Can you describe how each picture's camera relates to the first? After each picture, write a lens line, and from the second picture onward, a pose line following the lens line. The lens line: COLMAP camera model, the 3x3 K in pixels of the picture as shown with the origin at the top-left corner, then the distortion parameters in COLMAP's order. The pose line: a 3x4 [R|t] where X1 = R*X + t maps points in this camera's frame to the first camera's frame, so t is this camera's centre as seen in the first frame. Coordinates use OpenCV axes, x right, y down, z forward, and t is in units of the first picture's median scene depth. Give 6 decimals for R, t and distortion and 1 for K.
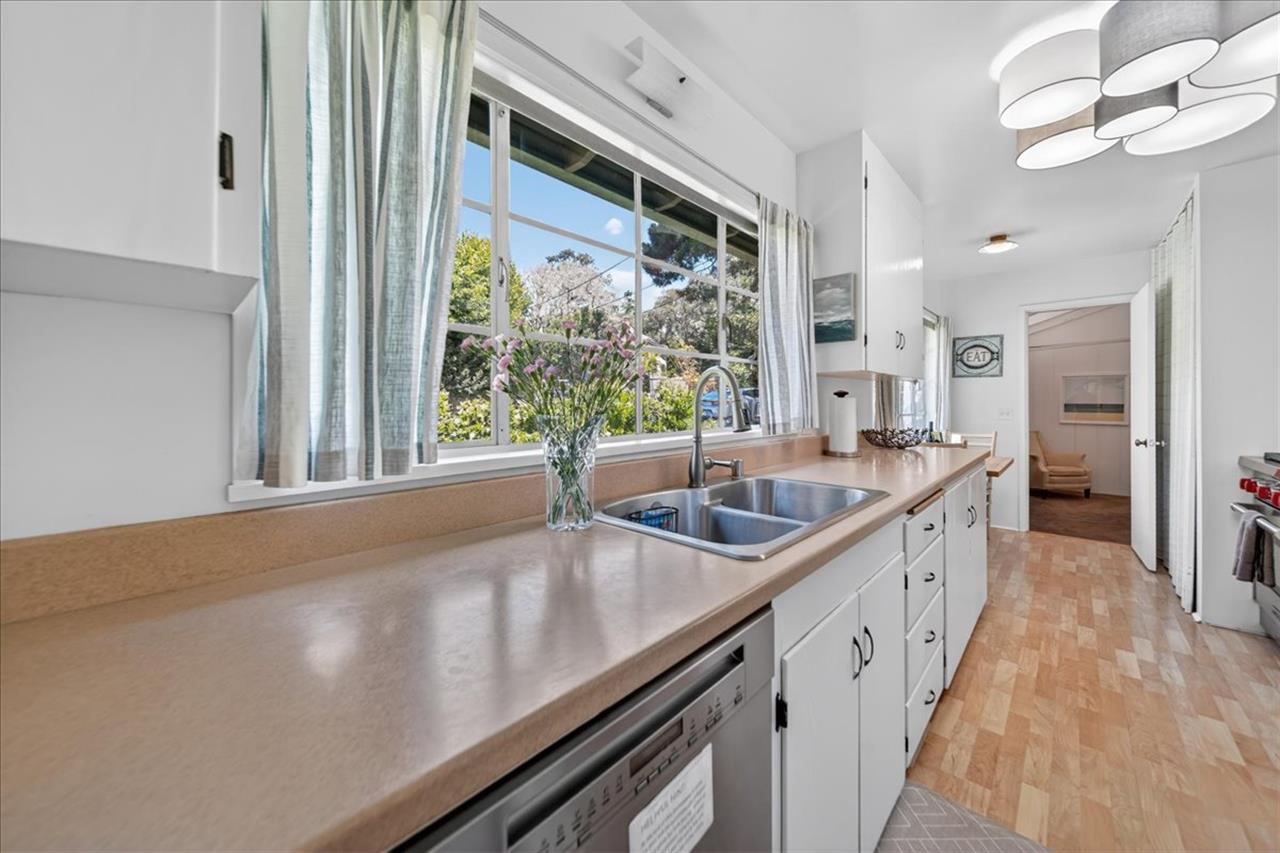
lens RADIAL K [[452.1, 0, 624.9], [0, 452.1, 394.8], [0, 0, 1]] dist [-0.000274, -0.000025]
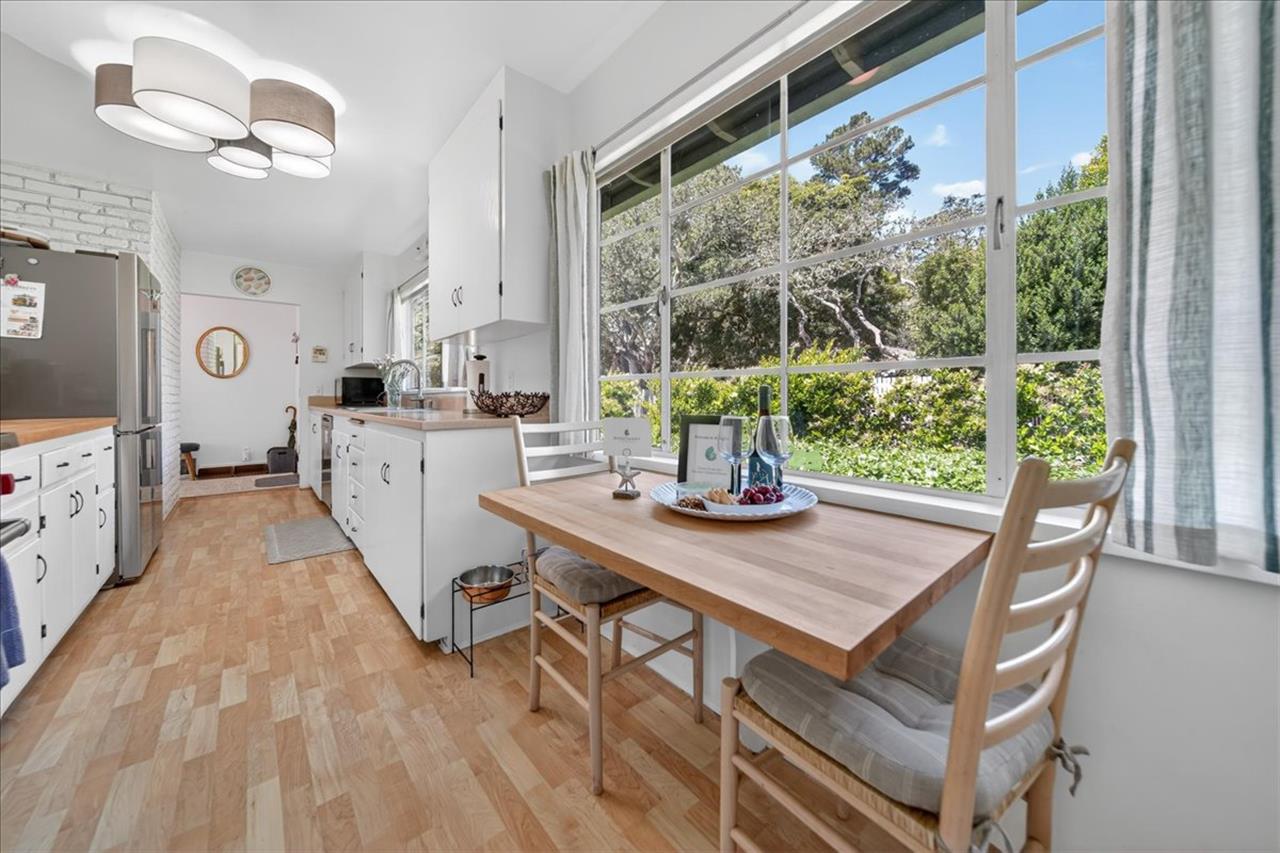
lens RADIAL K [[452.1, 0, 624.9], [0, 452.1, 394.8], [0, 0, 1]] dist [-0.000274, -0.000025]
pose [[-0.096166, -0.000249, -0.995365, 1.668212], [0.004685, 0.999989, -0.000703, 0.112684], [0.995354, -0.004731, -0.096164, 1.596084]]
